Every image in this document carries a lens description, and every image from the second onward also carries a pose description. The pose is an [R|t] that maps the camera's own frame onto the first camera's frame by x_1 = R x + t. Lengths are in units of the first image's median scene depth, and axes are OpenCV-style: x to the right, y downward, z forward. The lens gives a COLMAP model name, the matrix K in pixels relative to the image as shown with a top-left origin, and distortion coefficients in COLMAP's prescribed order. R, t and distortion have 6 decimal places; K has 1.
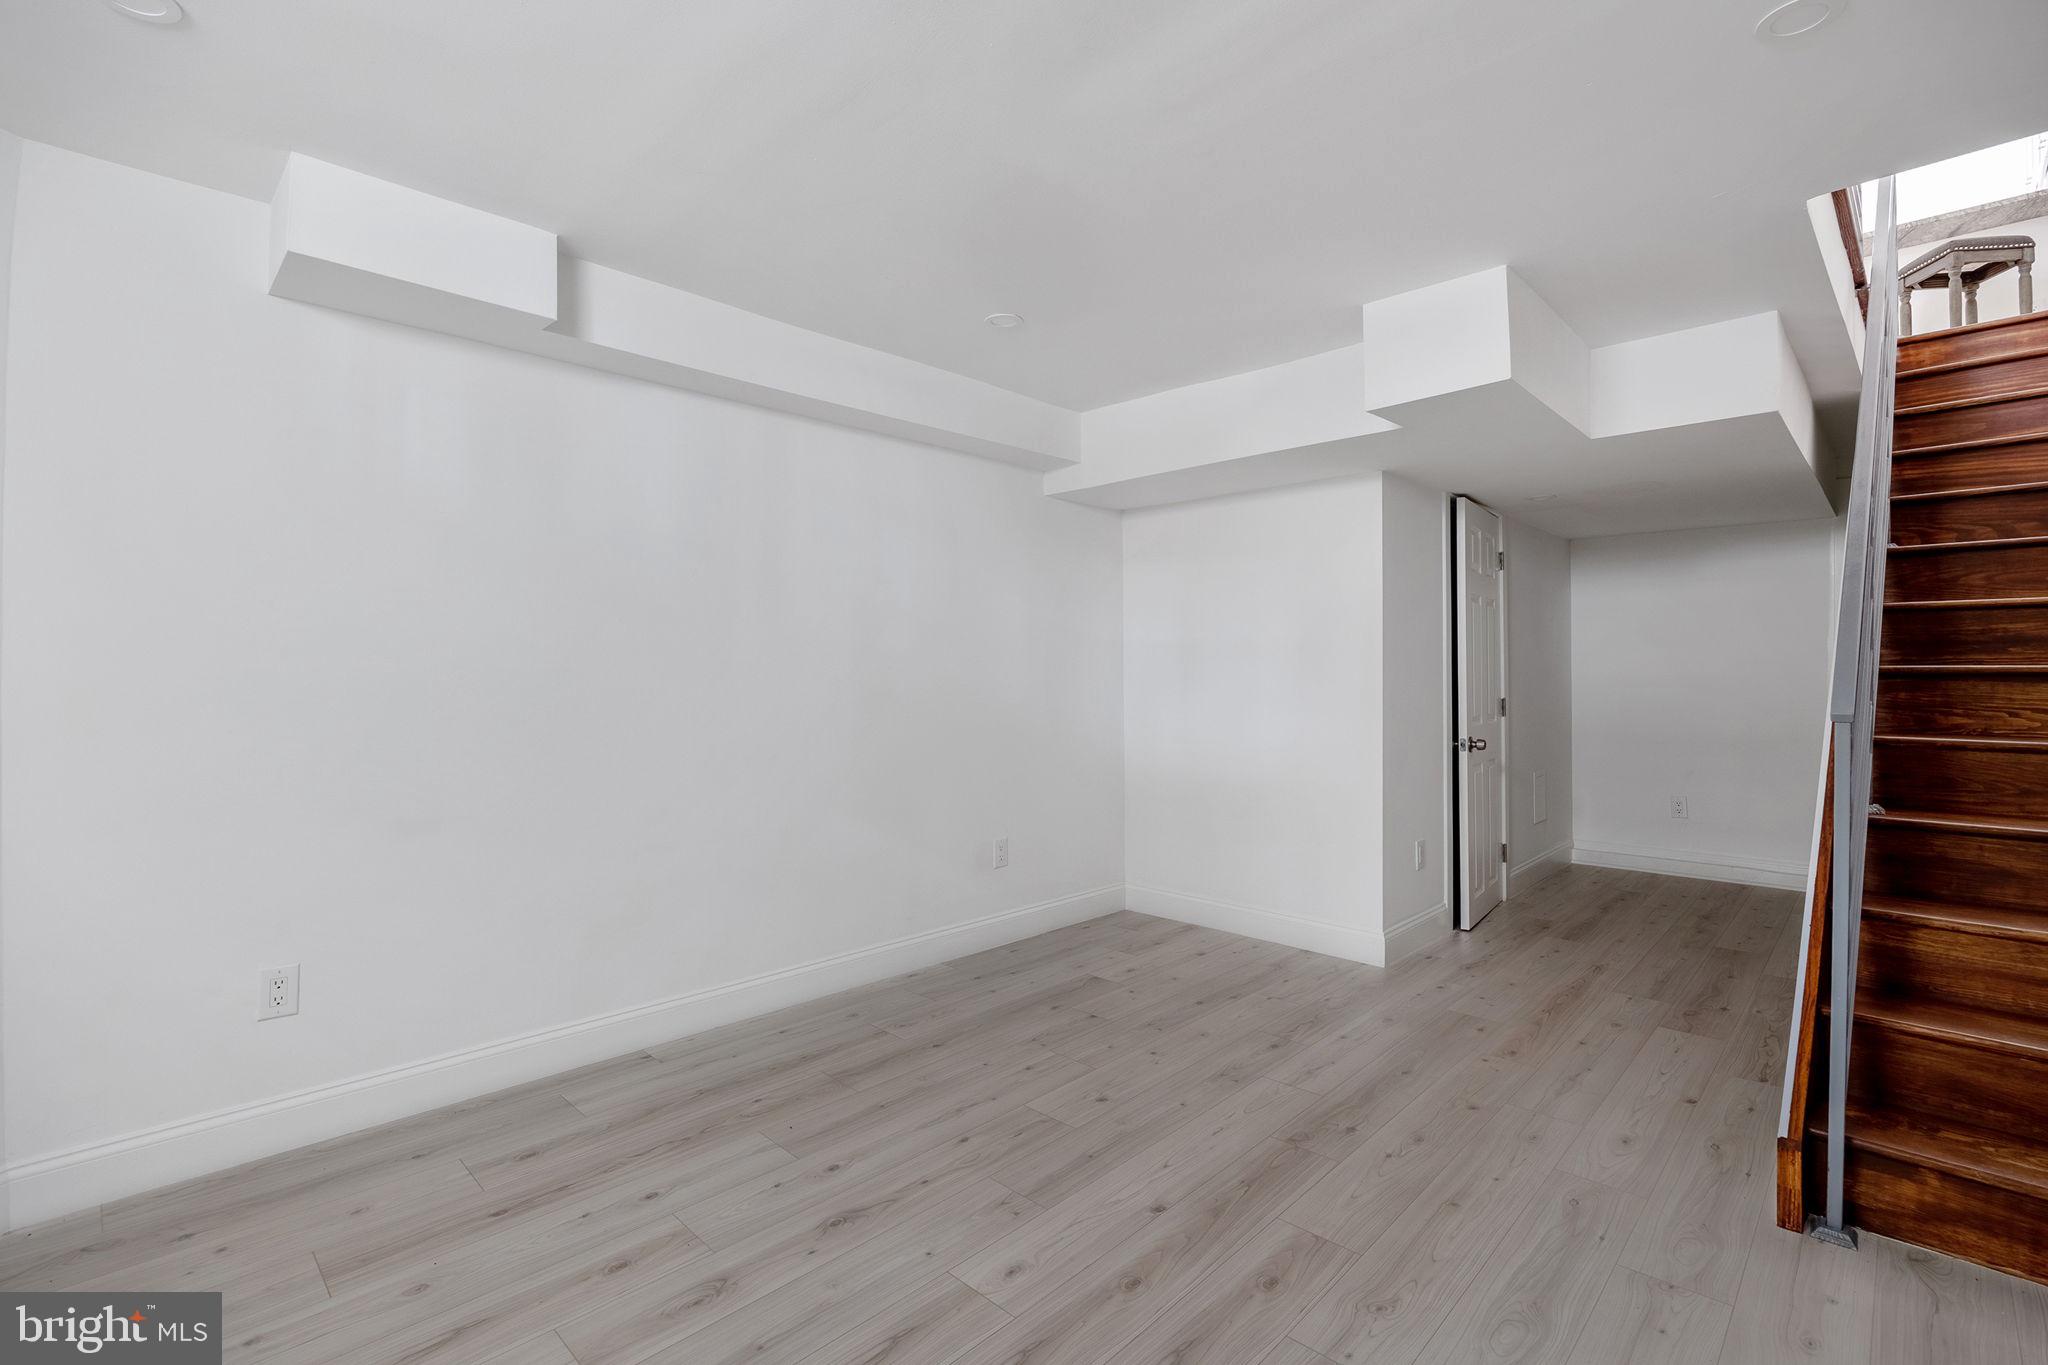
lens RADIAL K [[974.7, 0, 1023.4], [0, 974.7, 670.7], [0, 0, 1]] dist [-0.013264, -0.000153]
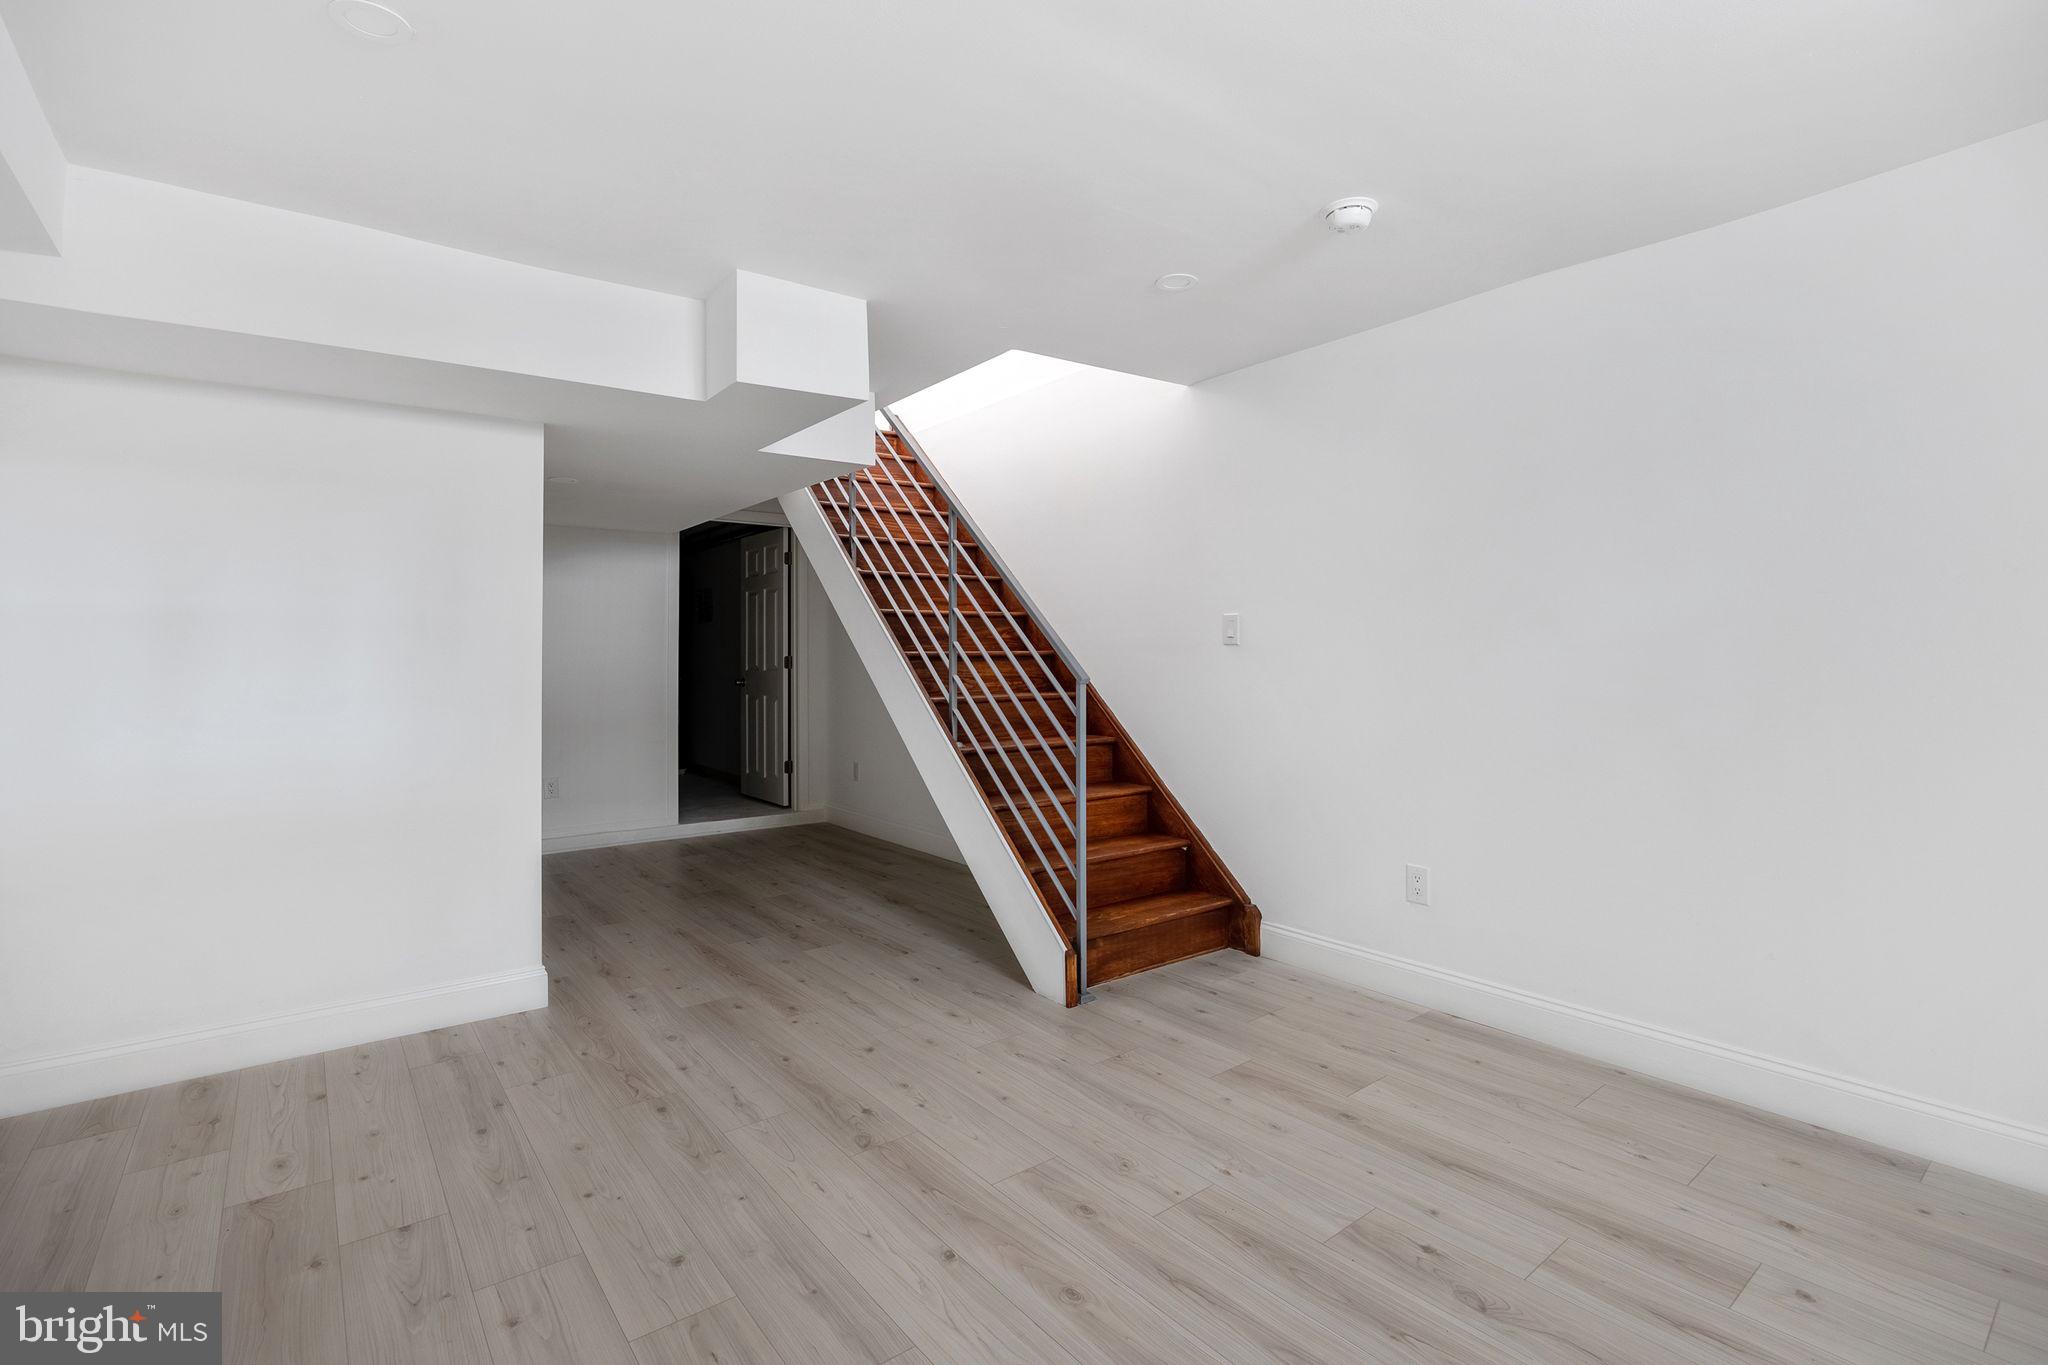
lens RADIAL K [[974.7, 0, 1023.4], [0, 974.7, 670.7], [0, 0, 1]] dist [-0.013264, -0.000153]
pose [[0.084131, -0.010784, 0.996396, -0.629335], [0.002790, 0.999940, 0.010587, 0.002098], [-0.996451, 0.001890, 0.084156, 0.720780]]
